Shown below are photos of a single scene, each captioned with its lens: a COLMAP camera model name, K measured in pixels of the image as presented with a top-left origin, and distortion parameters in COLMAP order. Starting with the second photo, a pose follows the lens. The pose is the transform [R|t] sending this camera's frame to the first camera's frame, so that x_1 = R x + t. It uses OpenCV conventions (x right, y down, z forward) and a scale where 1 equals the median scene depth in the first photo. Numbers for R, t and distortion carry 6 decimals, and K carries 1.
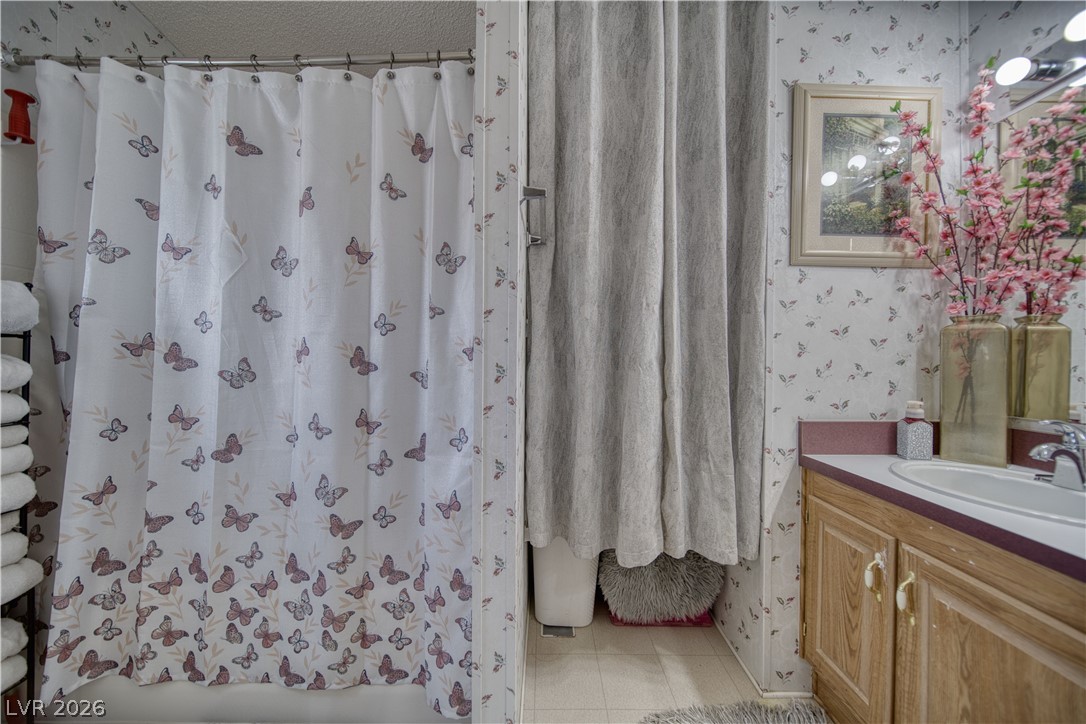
lens RADIAL K [[381.2, 0, 543.5], [0, 381.2, 360.6], [0, 0, 1]] dist [-0.002916, -0.000515]
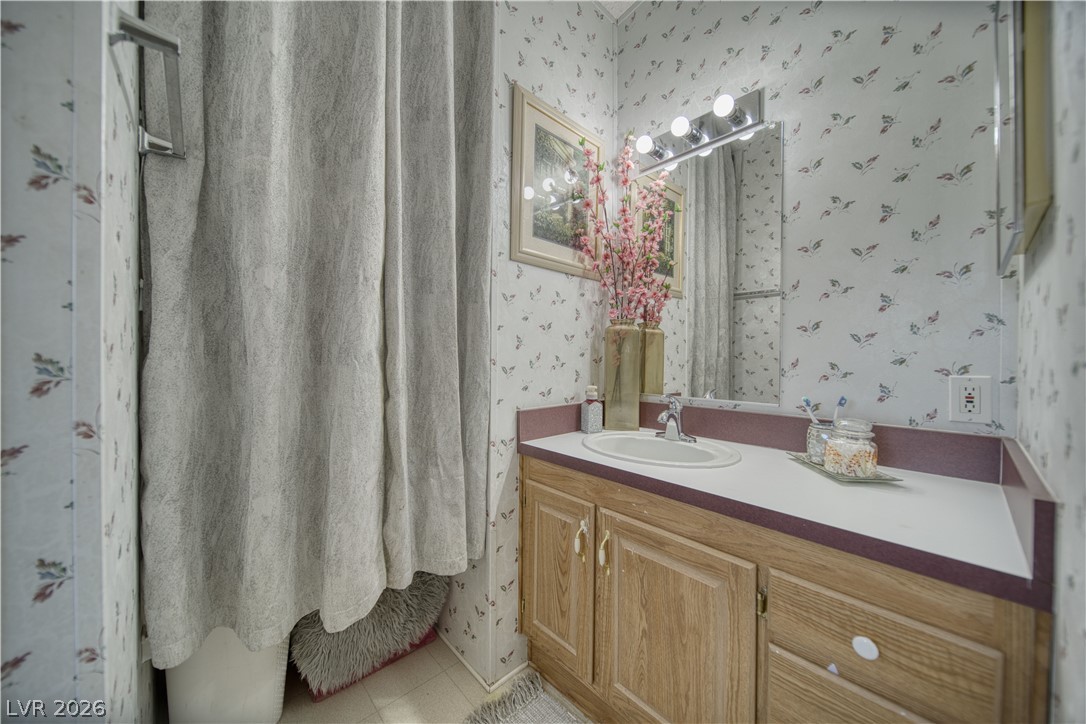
lens RADIAL K [[381.2, 0, 543.5], [0, 381.2, 360.6], [0, 0, 1]] dist [-0.002916, -0.000515]
pose [[0.733889, -0.009313, 0.679205, 0.013977], [-0.000498, 0.999898, 0.014248, 0.006423], [-0.679269, -0.010795, 0.733810, 0.185837]]
